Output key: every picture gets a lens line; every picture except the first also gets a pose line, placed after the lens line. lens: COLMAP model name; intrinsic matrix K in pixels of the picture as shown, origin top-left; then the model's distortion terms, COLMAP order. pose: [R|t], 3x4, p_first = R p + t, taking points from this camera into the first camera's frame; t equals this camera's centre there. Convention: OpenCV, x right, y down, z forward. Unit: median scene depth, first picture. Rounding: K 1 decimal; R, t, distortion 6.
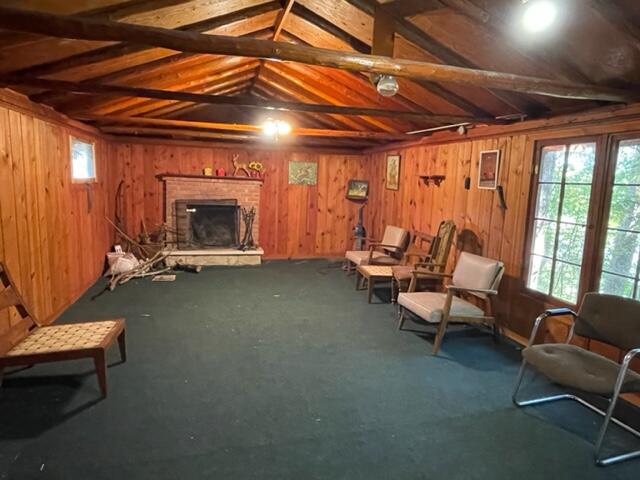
lens RADIAL K [[396.9, 0, 322.3], [0, 396.9, 238.1], [0, 0, 1]] dist [-0.000234, 0.000718]
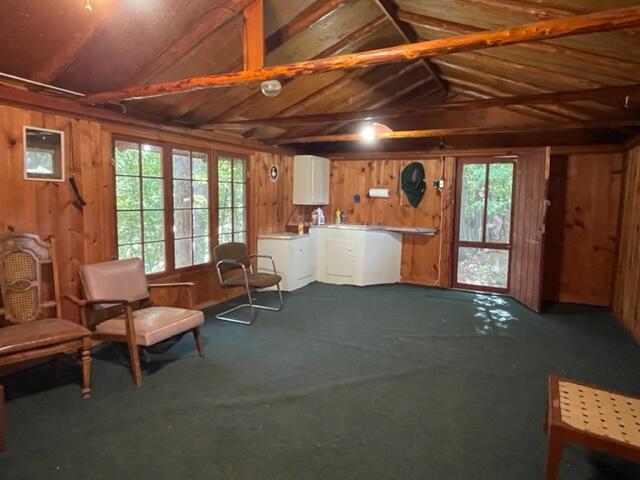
lens RADIAL K [[396.9, 0, 321.4], [0, 396.9, 237.7], [0, 0, 1]] dist [-0.000234, 0.000718]
pose [[-0.732323, -0.114488, 0.671264, -0.502127], [0.062263, 0.970378, 0.233430, -0.175481], [-0.678105, 0.212741, -0.703502, 1.296415]]
